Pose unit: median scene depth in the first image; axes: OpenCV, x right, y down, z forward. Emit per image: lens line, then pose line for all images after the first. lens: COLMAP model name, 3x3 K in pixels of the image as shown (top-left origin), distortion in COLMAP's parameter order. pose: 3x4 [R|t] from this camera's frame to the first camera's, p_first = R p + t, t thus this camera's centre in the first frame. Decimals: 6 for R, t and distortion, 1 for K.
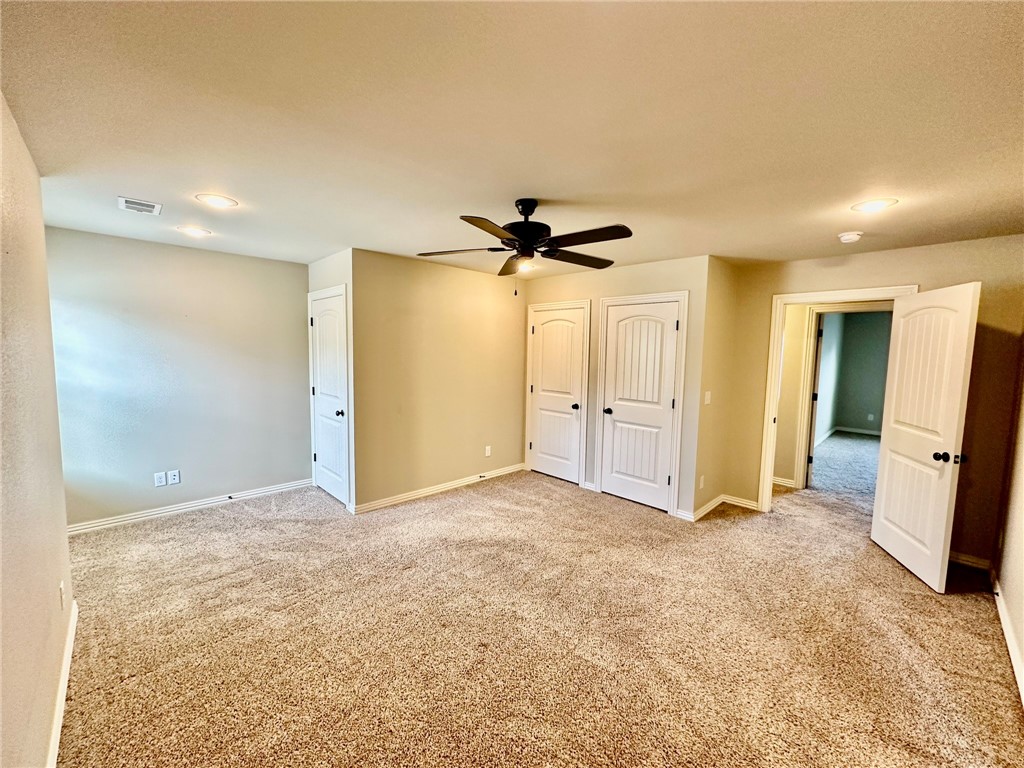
lens RADIAL K [[406.8, 0, 513.5], [0, 406.8, 385.9], [0, 0, 1]] dist [-0.004181, 0.000662]
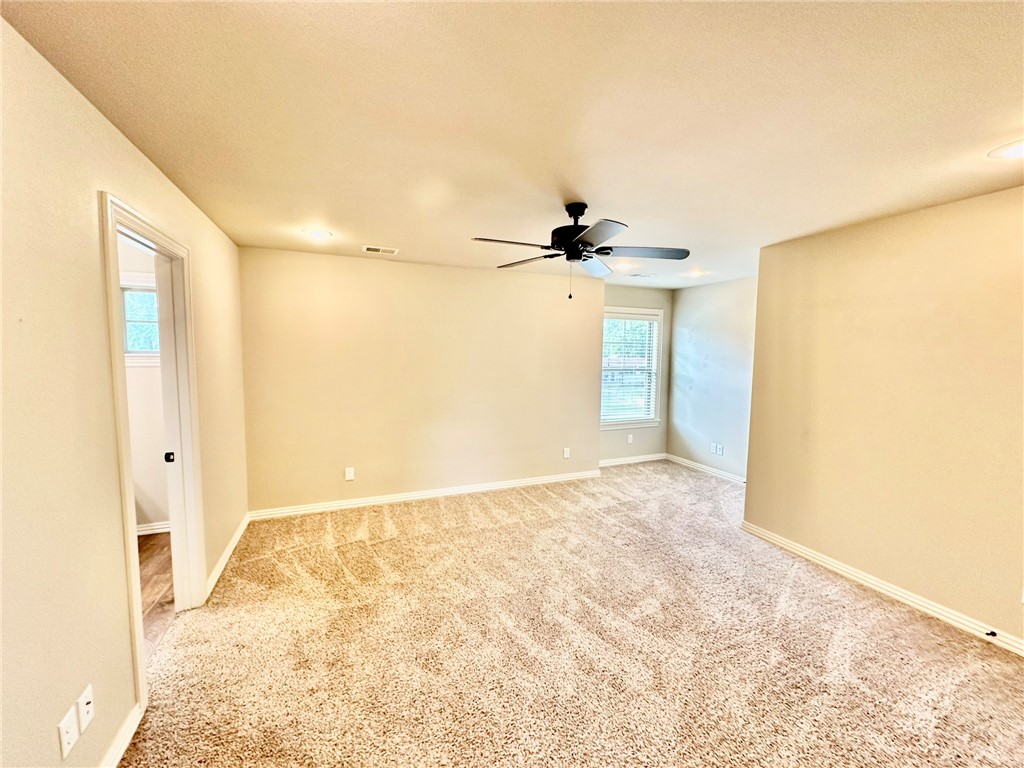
lens RADIAL K [[406.8, 0, 509.6], [0, 406.8, 383.8], [0, 0, 1]] dist [-0.004181, 0.000662]
pose [[-0.370926, 0.053558, -0.927117, 0.680619], [-0.101846, 0.989968, 0.097936, -0.056569], [0.923061, 0.130750, -0.361750, 0.806532]]
